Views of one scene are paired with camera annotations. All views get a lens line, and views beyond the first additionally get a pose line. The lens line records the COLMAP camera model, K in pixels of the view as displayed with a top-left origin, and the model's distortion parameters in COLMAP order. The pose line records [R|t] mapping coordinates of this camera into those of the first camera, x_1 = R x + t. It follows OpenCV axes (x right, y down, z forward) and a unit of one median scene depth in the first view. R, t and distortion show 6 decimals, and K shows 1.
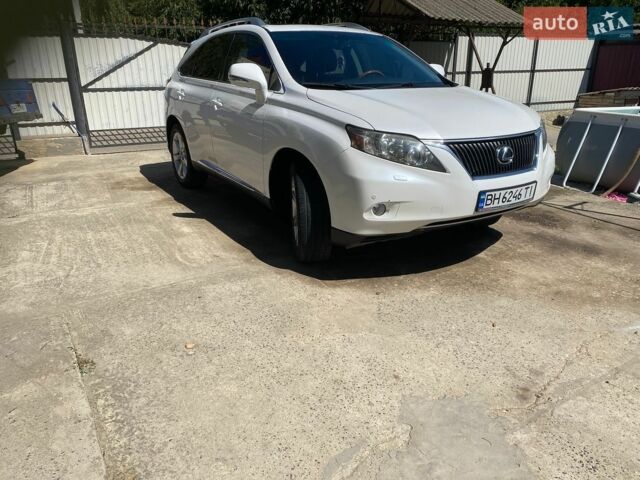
lens RADIAL K [[490.6, 0, 320.0], [0, 490.6, 238.4], [0, 0, 1]] dist [0.025171, -0.031698]
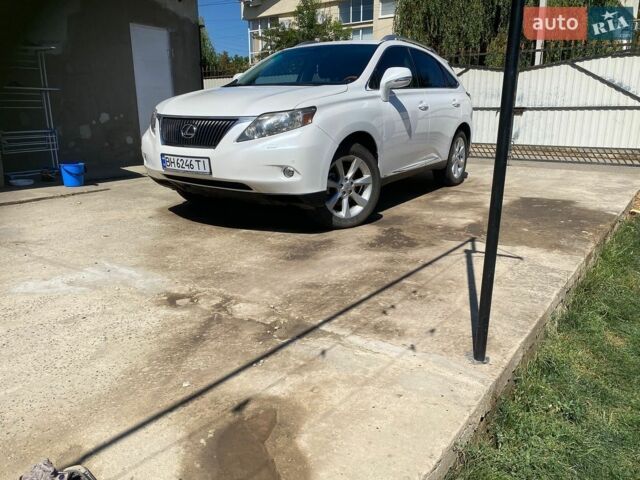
lens RADIAL K [[490.6, 0, 319.3], [0, 490.6, 239.4], [0, 0, 1]] dist [0.025171, -0.031698]
pose [[0.438892, 0.250254, -0.862987, 1.478267], [-0.304013, 0.945147, 0.119466, -0.140925], [0.845547, 0.209927, 0.490899, 0.646522]]
